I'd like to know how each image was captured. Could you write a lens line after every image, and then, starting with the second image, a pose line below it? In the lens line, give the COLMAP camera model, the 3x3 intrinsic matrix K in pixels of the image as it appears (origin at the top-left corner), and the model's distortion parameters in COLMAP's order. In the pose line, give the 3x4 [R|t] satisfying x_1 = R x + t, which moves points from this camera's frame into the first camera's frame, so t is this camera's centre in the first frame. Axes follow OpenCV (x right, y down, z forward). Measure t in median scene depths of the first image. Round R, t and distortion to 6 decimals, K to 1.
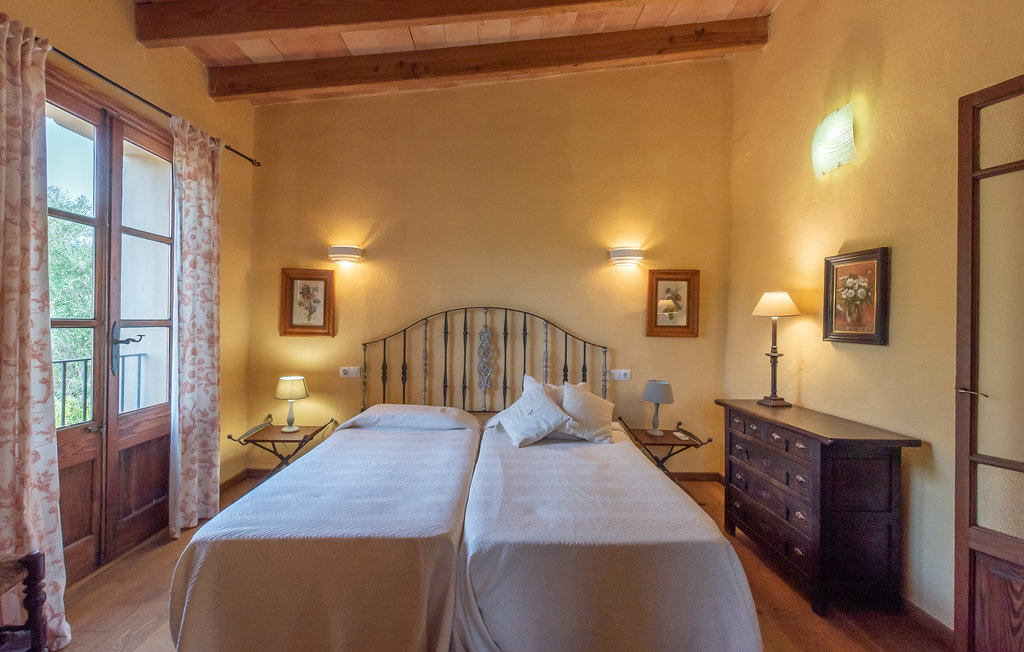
lens RADIAL K [[446.0, 0, 496.7], [0, 446.0, 321.5], [0, 0, 1]] dist [0.001129, 0.000031]
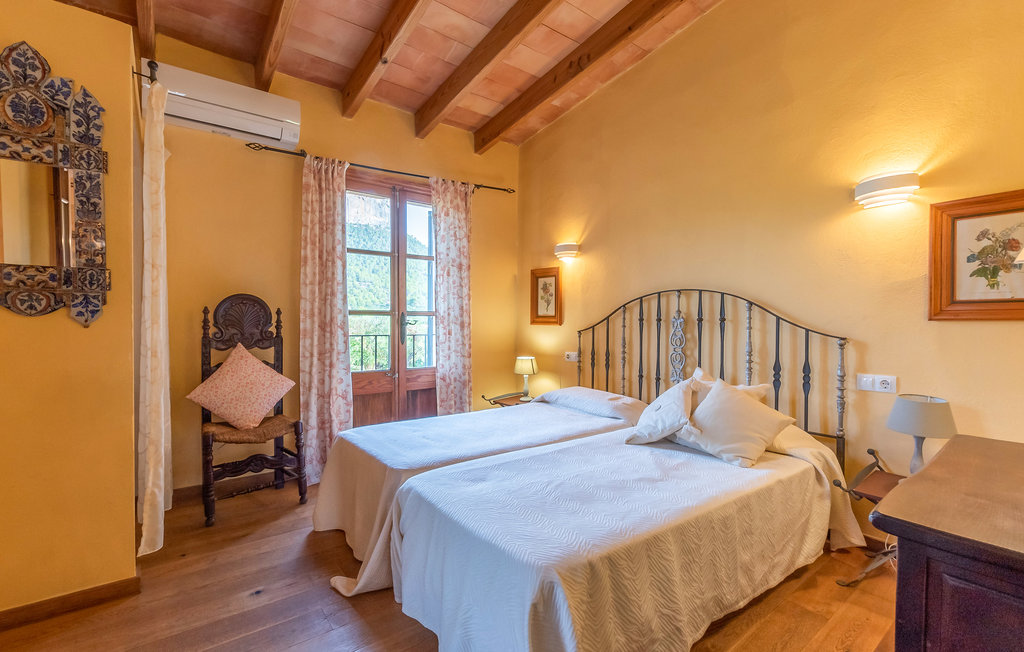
lens RADIAL K [[434.6, 0, 512.0], [0, 434.6, 326.0], [0, 0, 1]] dist [-0.004406, -0.000635]
pose [[0.607235, -0.004165, -0.794512, 0.451580], [0.006537, 0.999979, -0.000246, 0.037069], [0.794496, -0.005044, 0.607249, 0.229239]]
